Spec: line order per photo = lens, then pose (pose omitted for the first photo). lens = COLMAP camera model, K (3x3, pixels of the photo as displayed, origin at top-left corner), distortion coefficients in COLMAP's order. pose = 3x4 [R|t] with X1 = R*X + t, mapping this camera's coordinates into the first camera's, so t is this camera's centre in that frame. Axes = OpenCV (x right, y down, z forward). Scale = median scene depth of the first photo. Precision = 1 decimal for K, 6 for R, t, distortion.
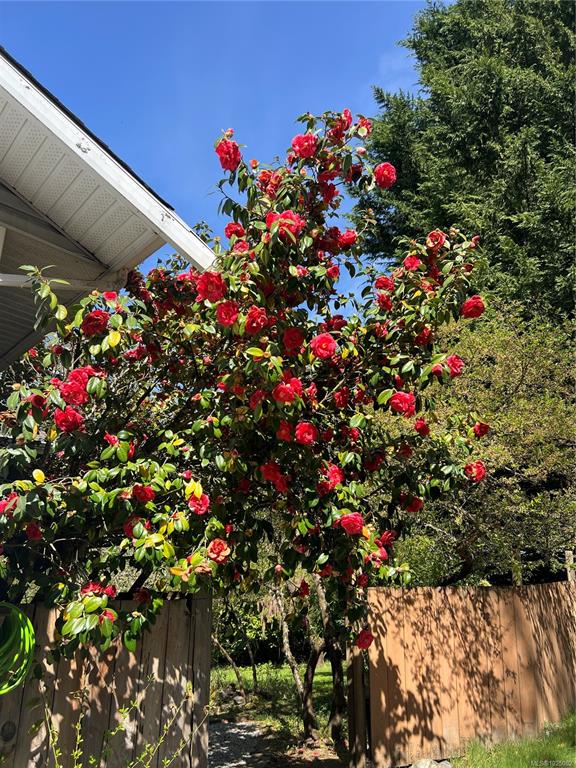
lens RADIAL K [[576.8, 0, 288.3], [0, 576.8, 385.6], [0, 0, 1]] dist [0.000563, -0.005165]
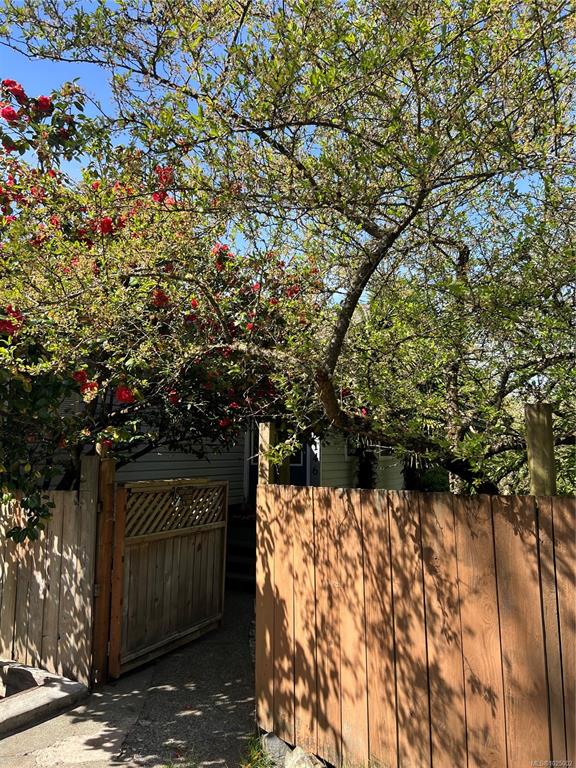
lens RADIAL K [[576.8, 0, 287.7], [0, 576.8, 381.6], [0, 0, 1]] dist [0.000563, -0.005165]
pose [[0.301468, -0.113486, -0.946699, 0.816336], [0.338959, 0.940789, -0.004839, 0.250151], [0.891193, -0.319433, 0.322084, 0.849673]]
